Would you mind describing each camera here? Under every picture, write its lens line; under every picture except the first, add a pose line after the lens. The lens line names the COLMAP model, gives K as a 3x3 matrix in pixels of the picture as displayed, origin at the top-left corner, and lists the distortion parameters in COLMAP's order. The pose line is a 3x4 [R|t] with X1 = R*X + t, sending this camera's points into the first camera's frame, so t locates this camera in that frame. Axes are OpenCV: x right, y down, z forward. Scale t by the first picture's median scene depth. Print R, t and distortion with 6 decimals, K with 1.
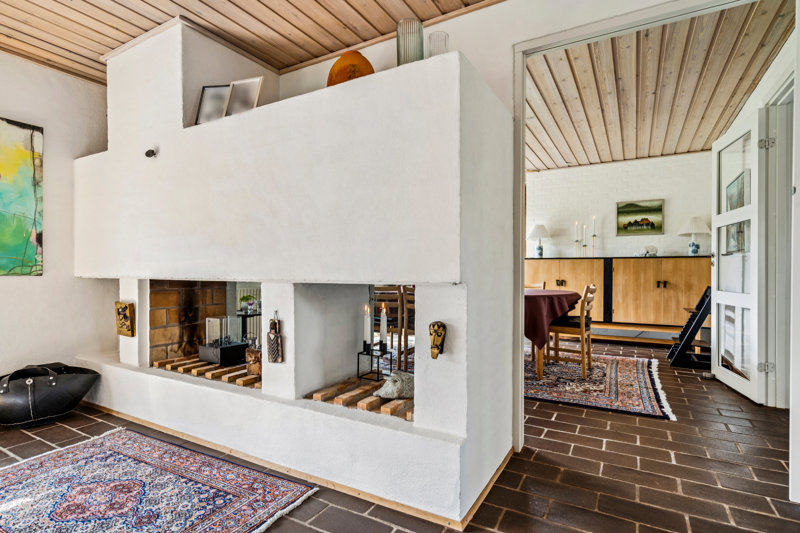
lens RADIAL K [[419.3, 0, 395.1], [0, 419.3, 272.3], [0, 0, 1]] dist [0.001913, 0.002766]
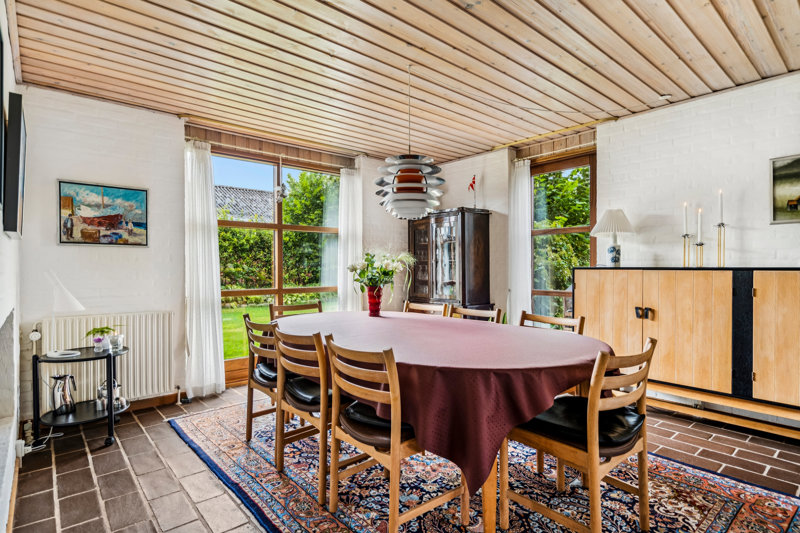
lens RADIAL K [[419.3, 0, 401.4], [0, 419.3, 269.2], [0, 0, 1]] dist [0.001913, 0.002766]
pose [[0.942434, -0.004392, -0.334363, 0.366822], [0.003265, 0.999987, -0.003932, -0.041721], [0.334375, 0.002614, 0.942436, 0.490473]]
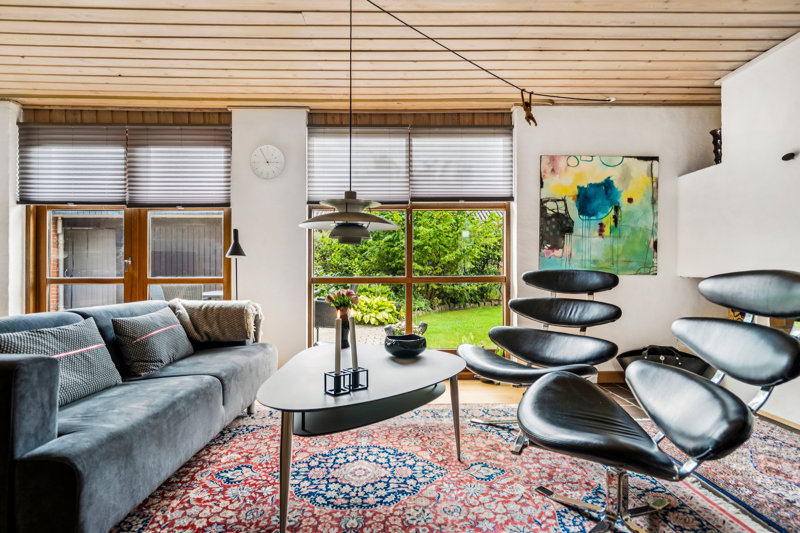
lens RADIAL K [[419.3, 0, 397.4], [0, 419.3, 269.4], [0, 0, 1]] dist [0.001913, 0.002766]
pose [[0.514050, -0.002771, -0.857756, -0.117515], [-0.004208, 0.999975, -0.005752, 0.001429], [0.857750, 0.006566, 0.514025, -0.213151]]
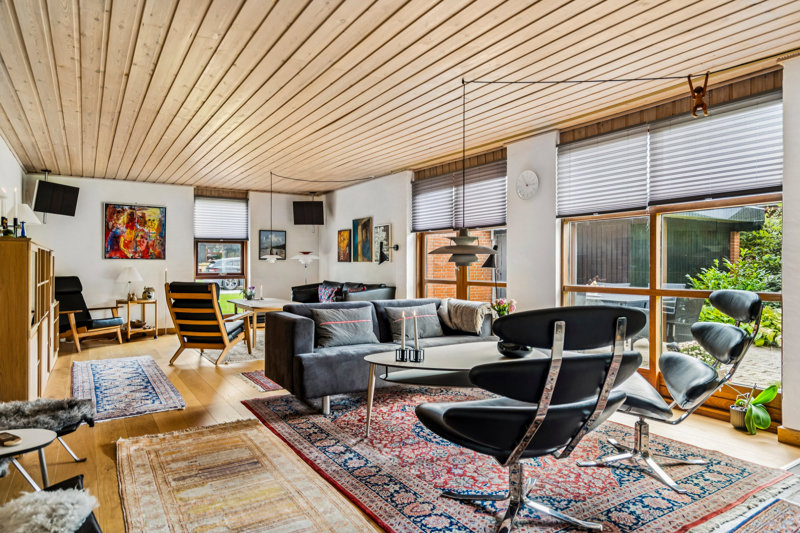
lens RADIAL K [[491.7, 0, 399.3], [0, 491.7, 264.5], [0, 0, 1]] dist [0.004845, 0.000602]
pose [[-0.465411, 0.002110, -0.885092, 0.198392], [-0.004350, 0.999980, 0.004672, -0.038425], [0.885084, 0.006024, -0.465392, 0.291312]]
